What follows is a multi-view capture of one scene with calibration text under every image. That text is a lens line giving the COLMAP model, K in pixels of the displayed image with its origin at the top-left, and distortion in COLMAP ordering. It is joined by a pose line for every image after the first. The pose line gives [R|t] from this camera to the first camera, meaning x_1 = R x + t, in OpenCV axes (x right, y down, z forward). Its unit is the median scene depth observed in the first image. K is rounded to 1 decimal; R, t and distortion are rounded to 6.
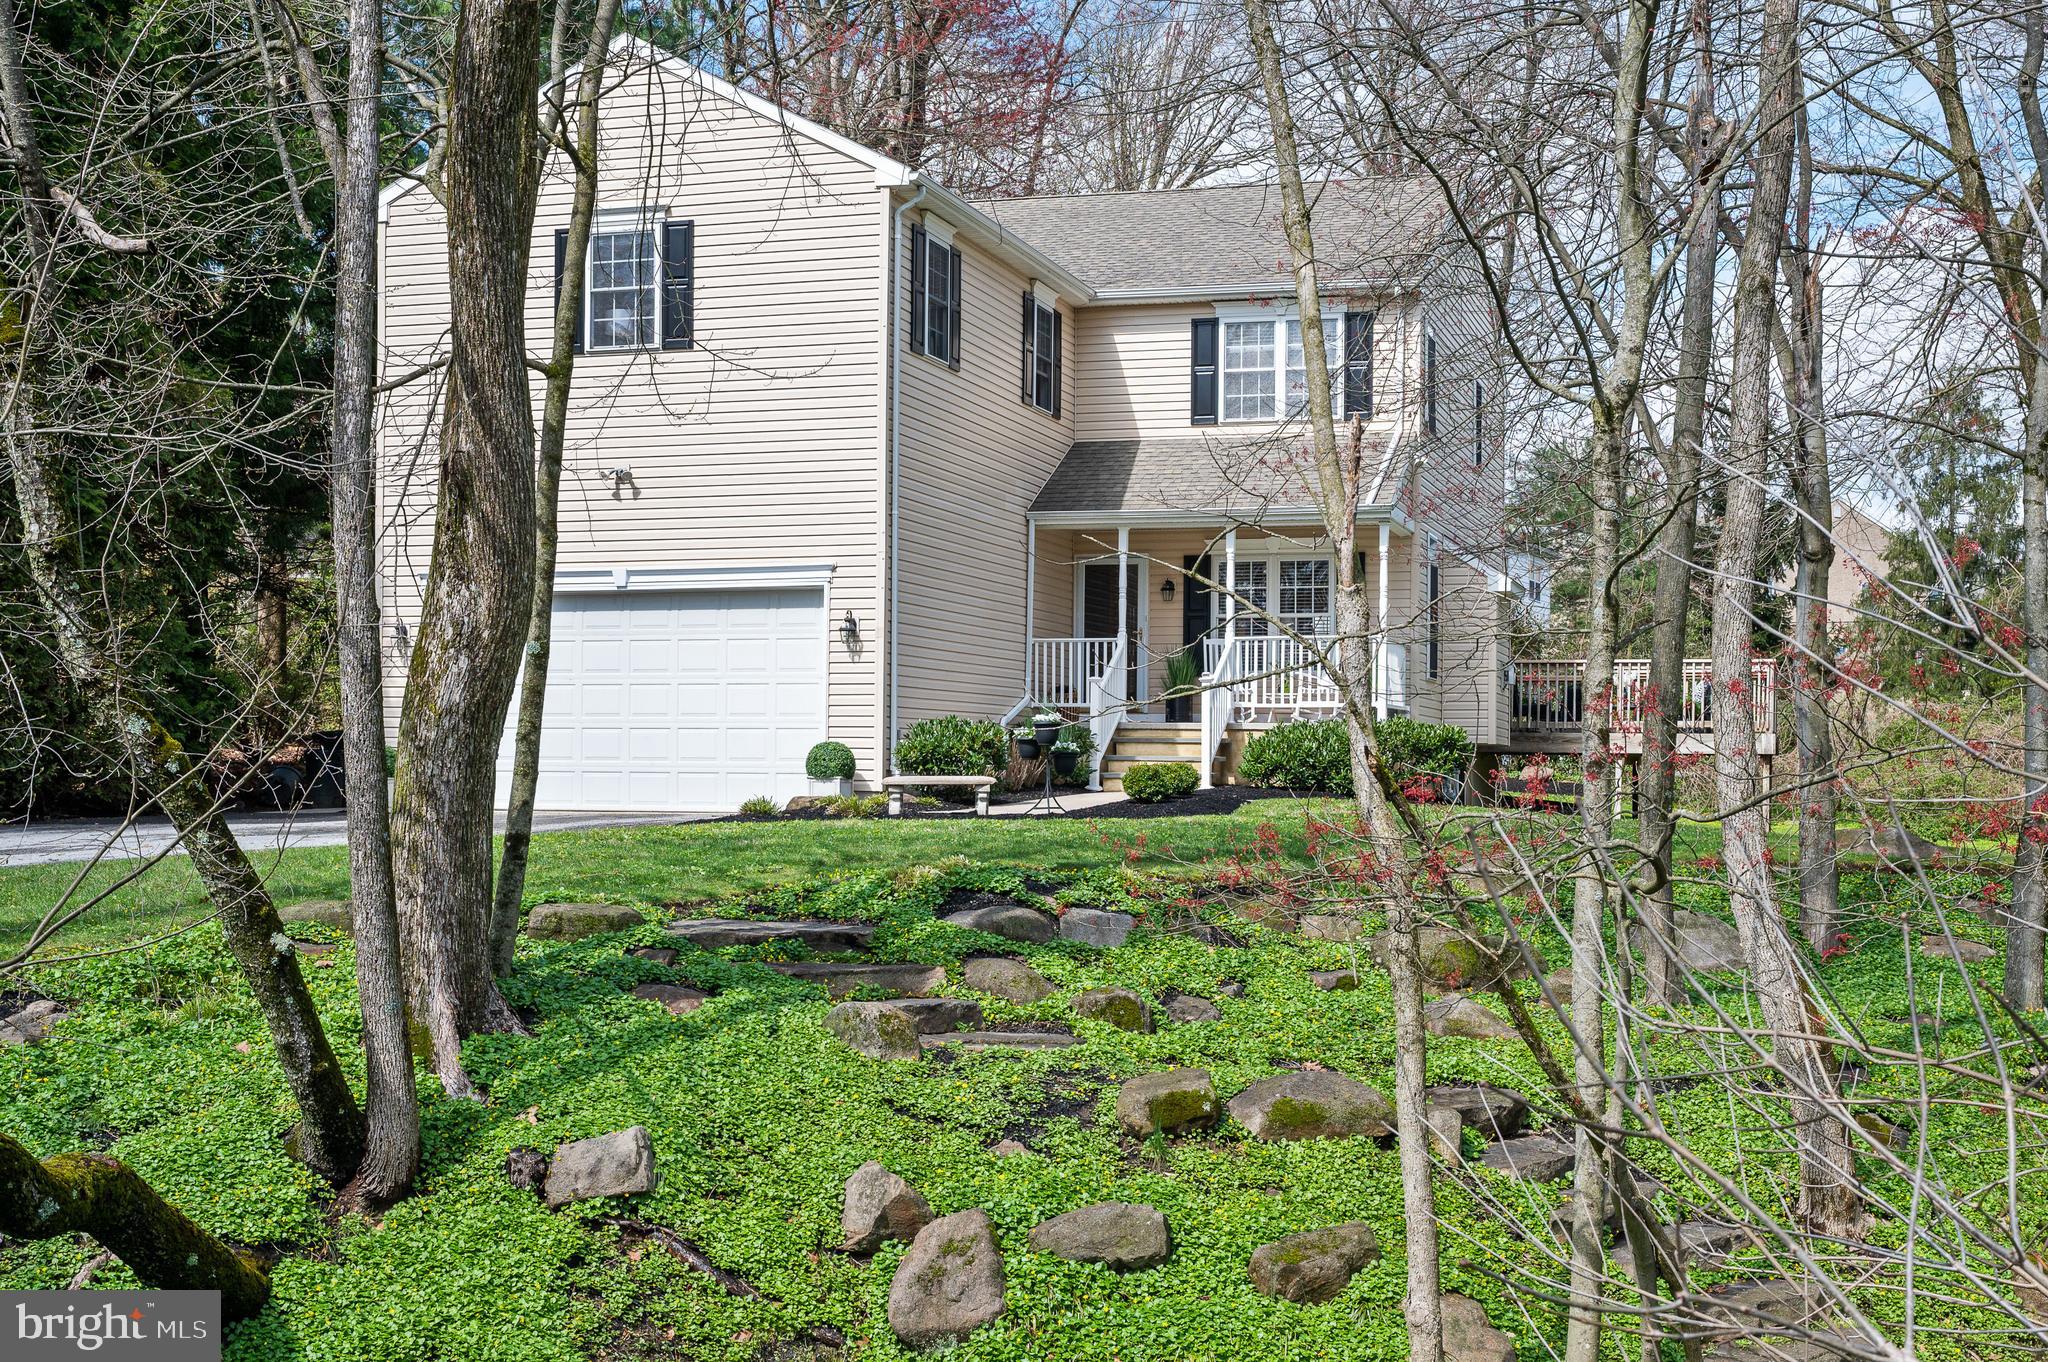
lens RADIAL K [[2667.0, 0, 1009.0], [0, 2667.0, 692.9], [0, 0, 1]] dist [0.010612, 0.000000]
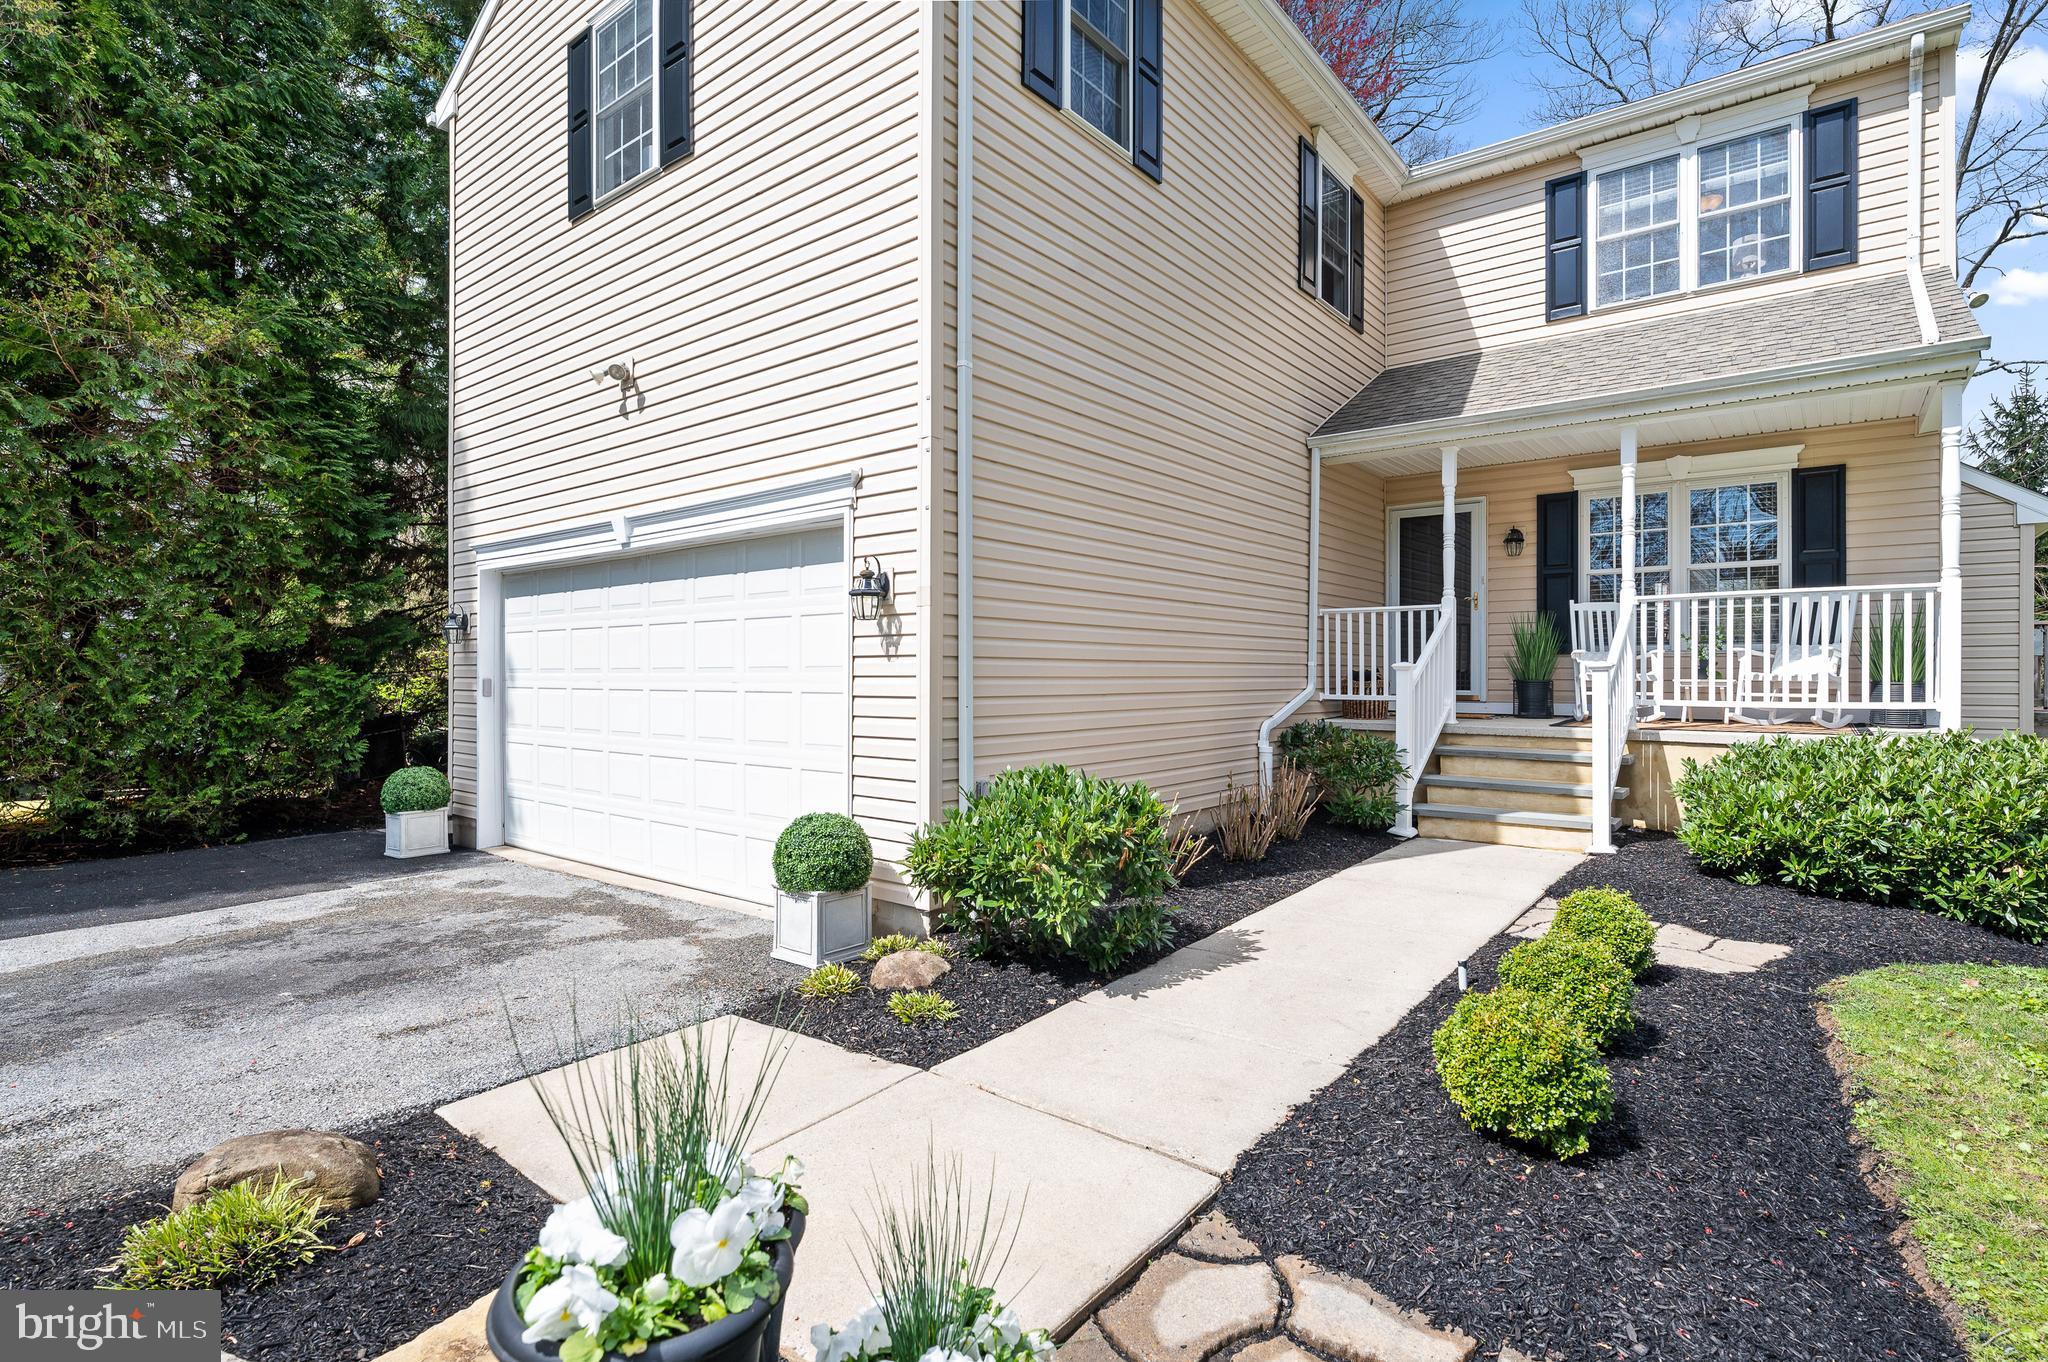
lens RADIAL K [[998.5, 0, 1015.3], [0, 998.5, 667.4], [0, 0, 1]] dist [0.000133, -0.000516]
pose [[0.930742, -0.007546, -0.365598, 0.037502], [0.016018, 0.999669, 0.020145, -0.012788], [0.365325, -0.024606, 0.930555, 0.829442]]
